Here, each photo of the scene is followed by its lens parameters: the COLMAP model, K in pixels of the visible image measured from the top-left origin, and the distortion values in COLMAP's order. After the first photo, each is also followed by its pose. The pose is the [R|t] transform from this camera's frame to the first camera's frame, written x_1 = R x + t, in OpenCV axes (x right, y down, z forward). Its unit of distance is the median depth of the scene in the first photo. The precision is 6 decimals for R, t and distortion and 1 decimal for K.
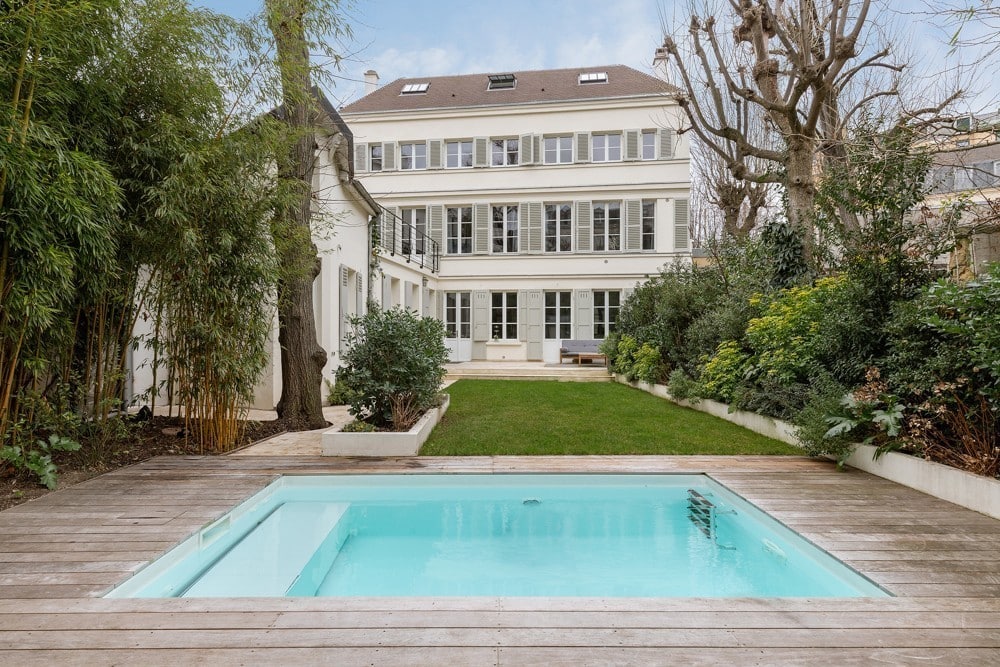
lens RADIAL K [[563.9, 0, 500.0], [0, 563.9, 333.5], [0, 0, 1]] dist [0.002439, 0.000460]
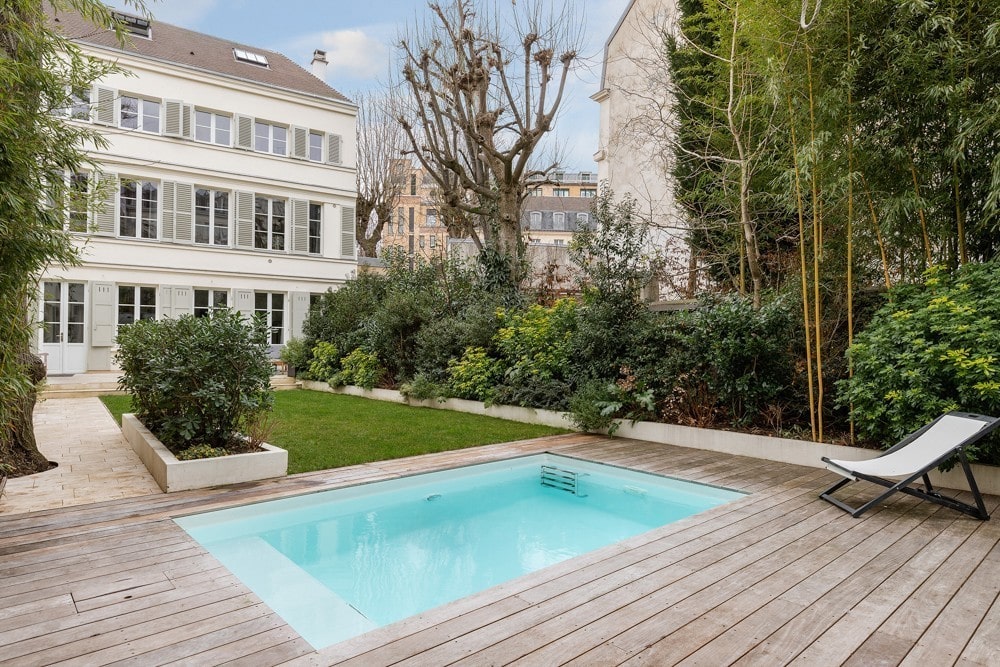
lens RADIAL K [[589.2, 0, 500.0], [0, 589.2, 333.5], [0, 0, 1]] dist [0.000610, -0.000192]
pose [[0.747132, 0.015342, 0.664499, -0.231628], [-0.009587, 0.999878, -0.012306, -0.000114], [-0.664607, 0.002824, 0.747188, 0.031902]]
